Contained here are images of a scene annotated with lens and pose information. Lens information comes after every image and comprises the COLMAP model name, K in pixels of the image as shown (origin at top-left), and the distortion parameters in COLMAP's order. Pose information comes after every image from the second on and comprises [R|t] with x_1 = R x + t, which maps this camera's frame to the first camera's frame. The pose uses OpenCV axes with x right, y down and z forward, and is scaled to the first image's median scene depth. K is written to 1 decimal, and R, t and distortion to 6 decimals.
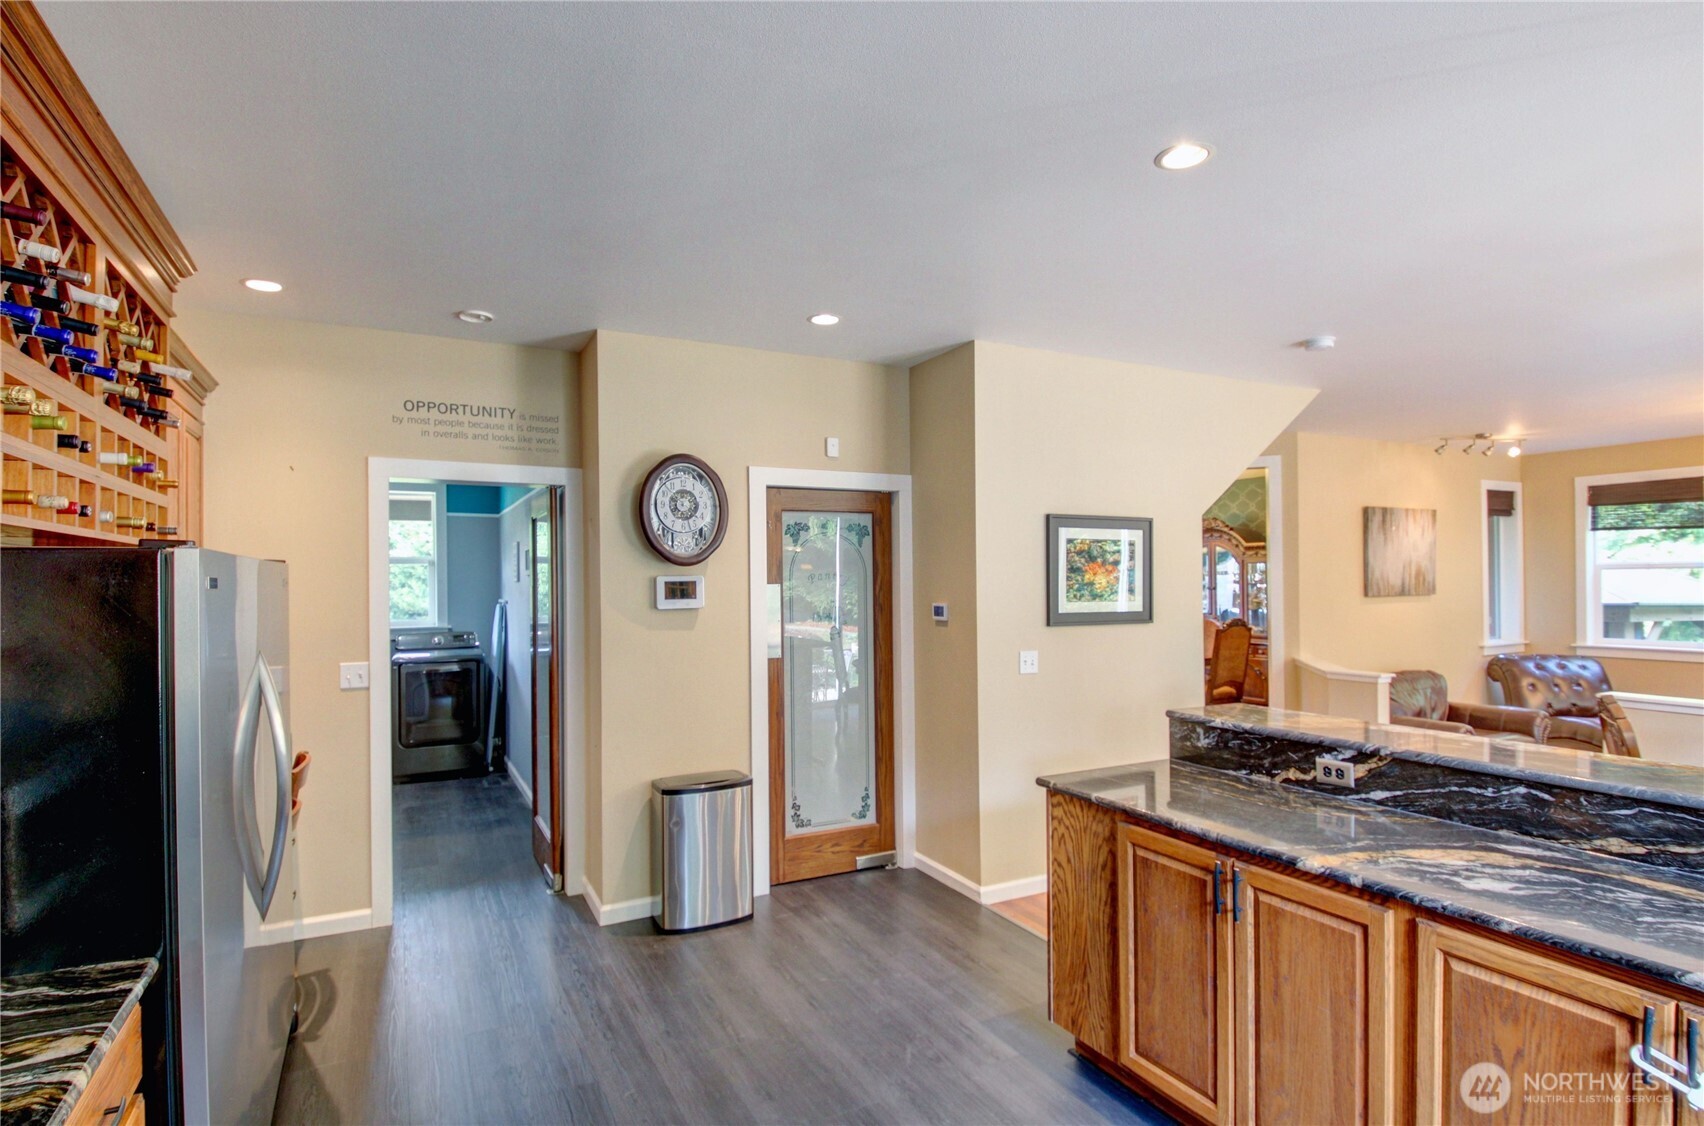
lens RADIAL K [[865.0, 0, 852.8], [0, 865.0, 574.1], [0, 0, 1]] dist [-0.001053, -0.000236]
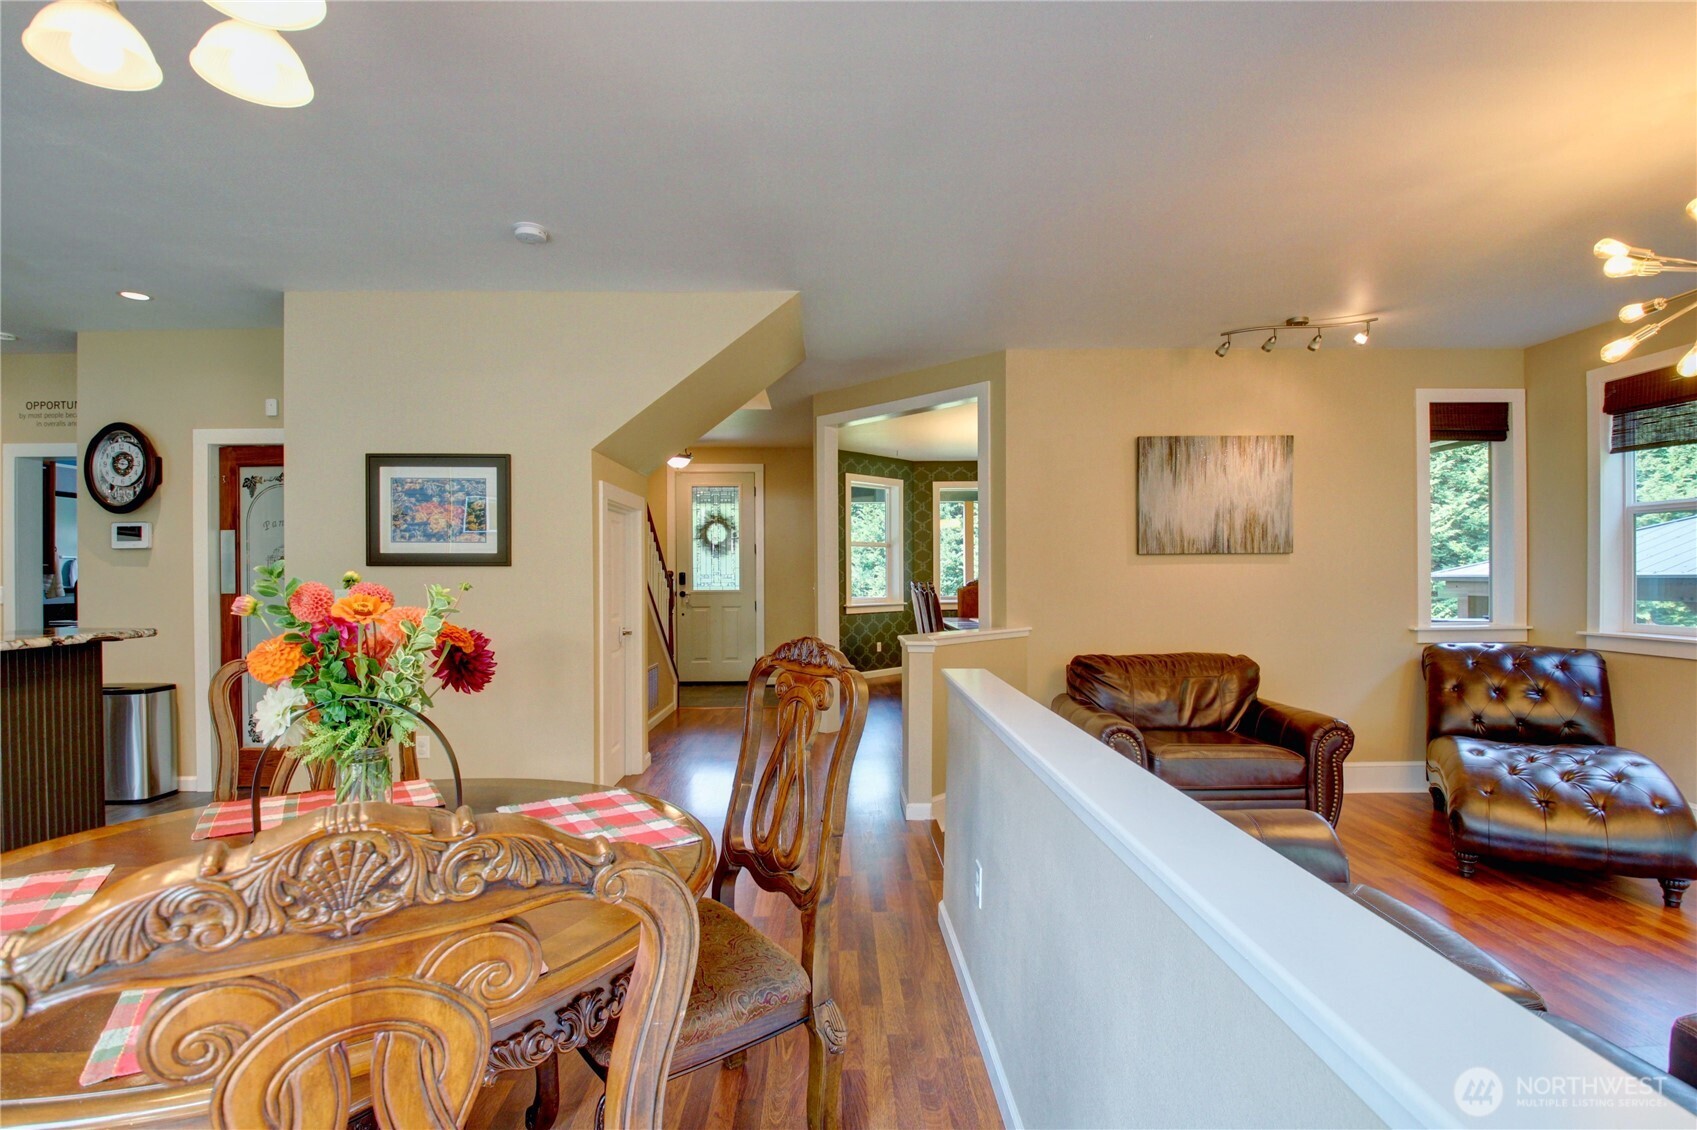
lens RADIAL K [[787.6, 0, 846.1], [0, 787.6, 567.8], [0, 0, 1]] dist [-0.009787, -0.000622]
pose [[0.890093, 0.000250, -0.455779, 1.090686], [-0.000052, 1.000000, 0.000447, 0.059673], [0.455779, -0.000374, 0.890093, 0.421966]]
